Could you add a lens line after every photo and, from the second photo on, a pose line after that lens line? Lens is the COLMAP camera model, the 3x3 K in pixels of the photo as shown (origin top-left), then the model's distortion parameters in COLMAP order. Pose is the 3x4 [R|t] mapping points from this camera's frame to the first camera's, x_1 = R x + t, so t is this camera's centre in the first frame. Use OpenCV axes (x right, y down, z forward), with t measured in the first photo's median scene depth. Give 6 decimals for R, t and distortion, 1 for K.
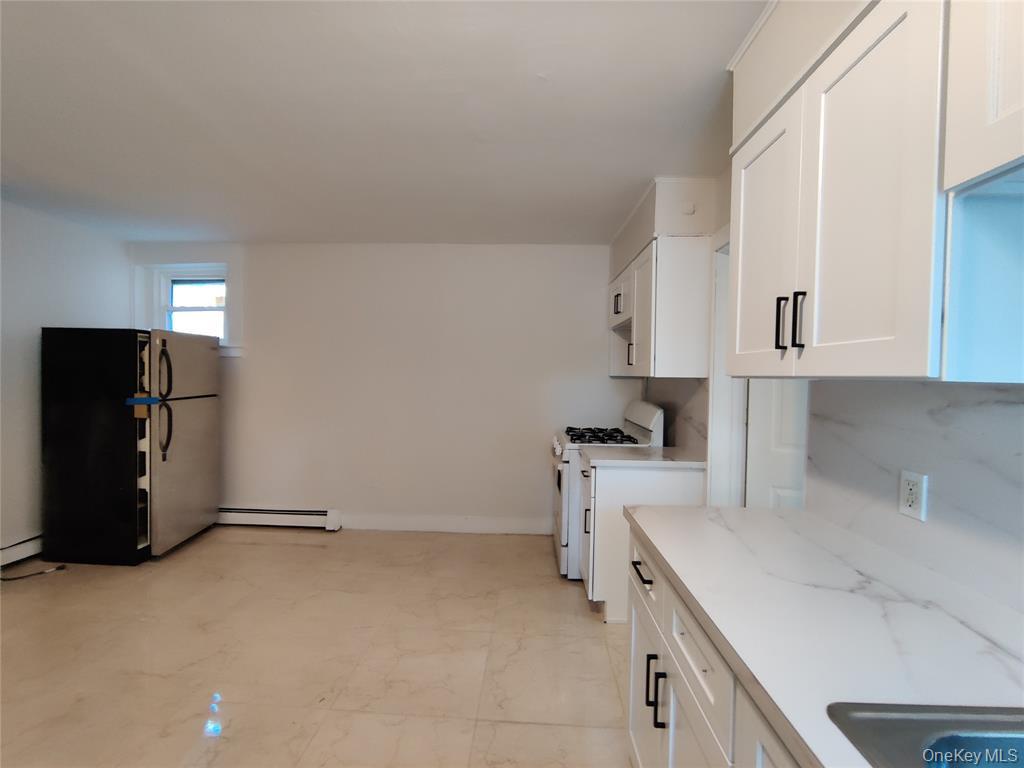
lens RADIAL K [[441.2, 0, 513.4], [0, 441.2, 381.7], [0, 0, 1]] dist [-0.002464, 0.000032]
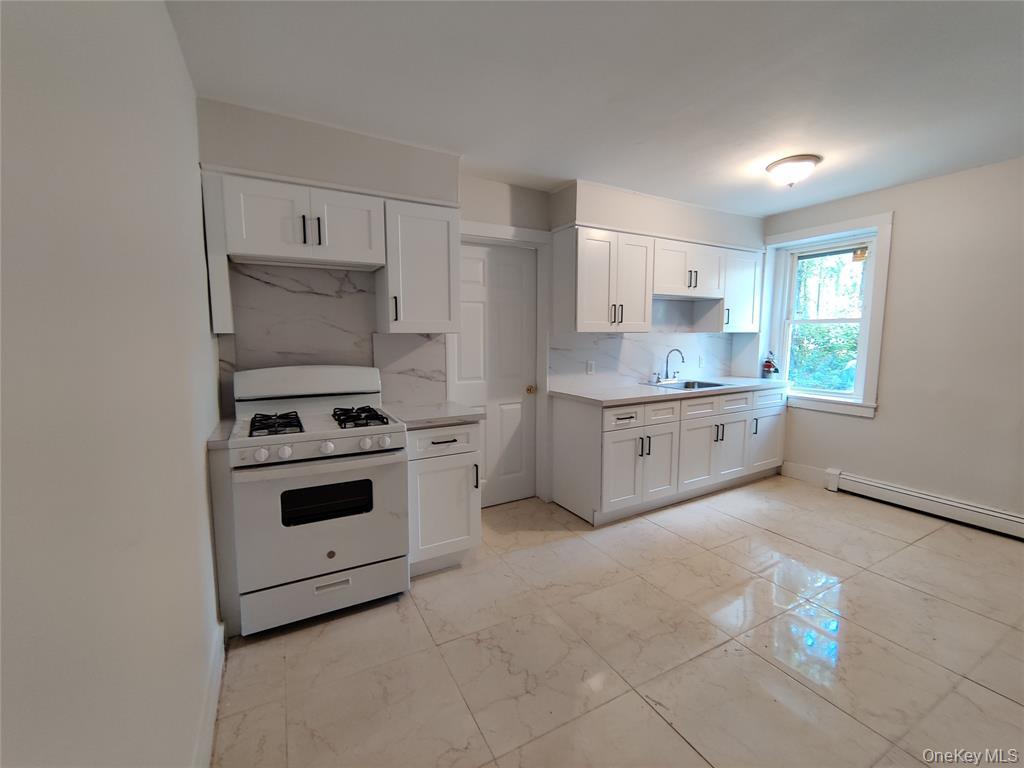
lens RADIAL K [[441.2, 0, 513.4], [0, 441.2, 381.7], [0, 0, 1]] dist [-0.002464, 0.000032]
pose [[-0.519112, -0.117550, 0.846584, -0.703781], [0.005006, 0.990062, 0.140541, -0.046121], [-0.854692, 0.077195, -0.513364, 1.411500]]
